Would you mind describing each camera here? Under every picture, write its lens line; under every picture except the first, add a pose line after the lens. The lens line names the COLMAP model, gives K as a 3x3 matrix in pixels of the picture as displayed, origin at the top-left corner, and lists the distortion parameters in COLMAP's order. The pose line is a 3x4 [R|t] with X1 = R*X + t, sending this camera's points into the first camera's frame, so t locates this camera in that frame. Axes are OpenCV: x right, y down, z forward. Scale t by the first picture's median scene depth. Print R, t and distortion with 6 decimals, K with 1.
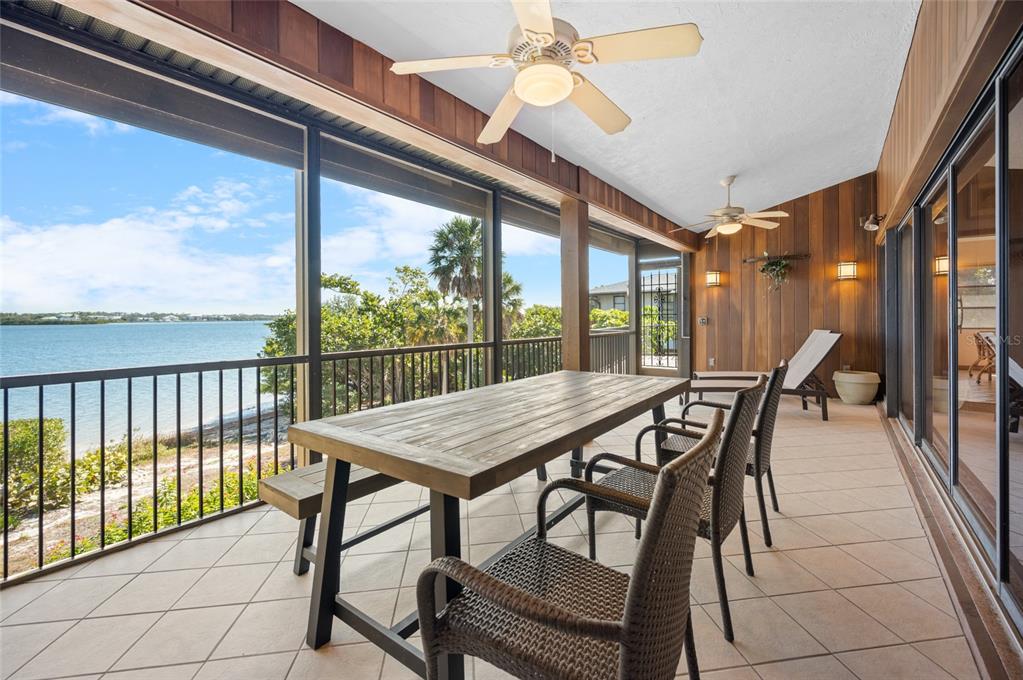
lens RADIAL K [[408.9, 0, 508.3], [0, 408.9, 315.4], [0, 0, 1]] dist [0.000139, -0.000107]
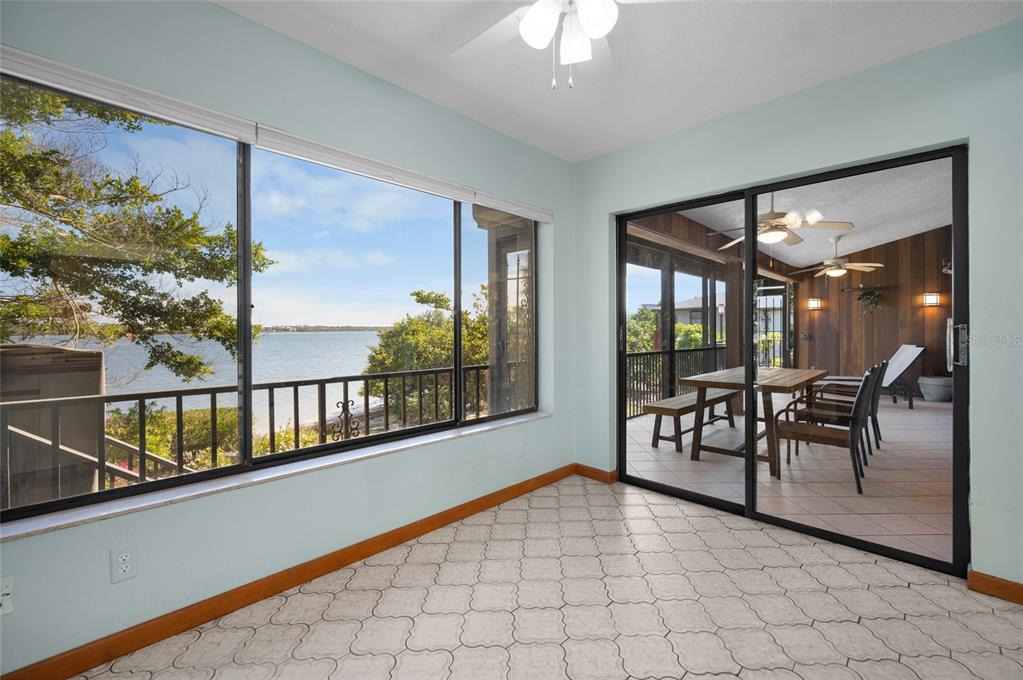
lens RADIAL K [[417.7, 0, 497.5], [0, 417.7, 326.9], [0, 0, 1]] dist [-0.000430, -0.000250]
pose [[0.991995, 0.006134, -0.126125, -0.308348], [-0.006223, 0.999981, -0.000311, -0.011532], [0.126120, 0.001093, 0.992014, -0.407631]]
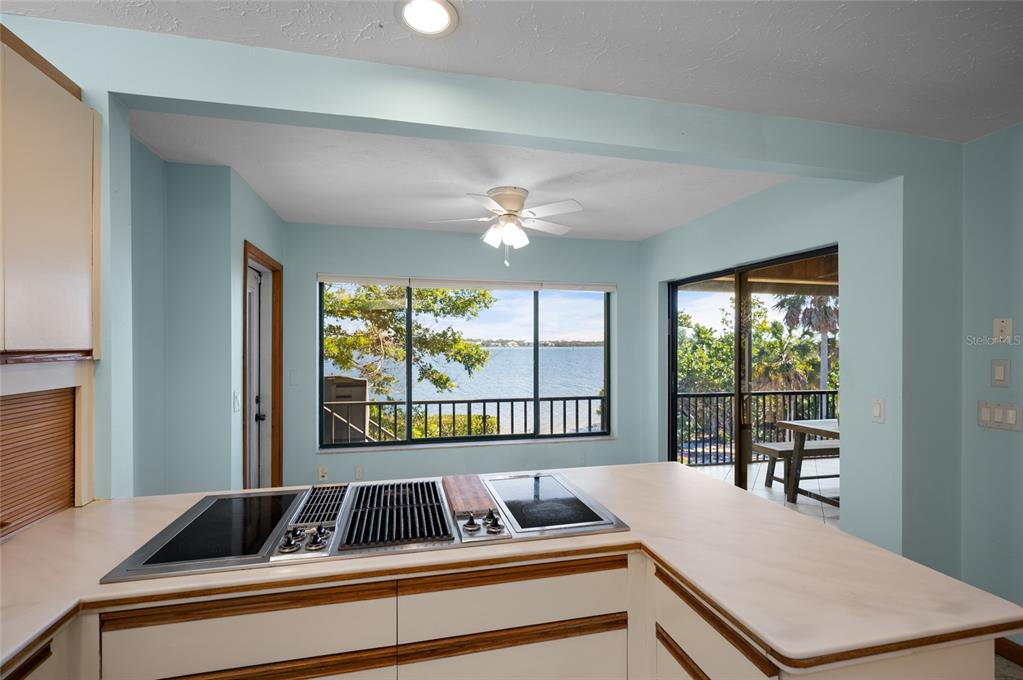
lens RADIAL K [[458.1, 0, 511.5], [0, 458.1, 340.0], [0, 0, 1]] dist [-0.010809, -0.000057]
pose [[0.781980, 0.004369, -0.623289, -0.022234], [-0.006002, 0.999982, -0.000520, -0.054924], [0.623275, 0.004147, 0.781992, -0.547635]]
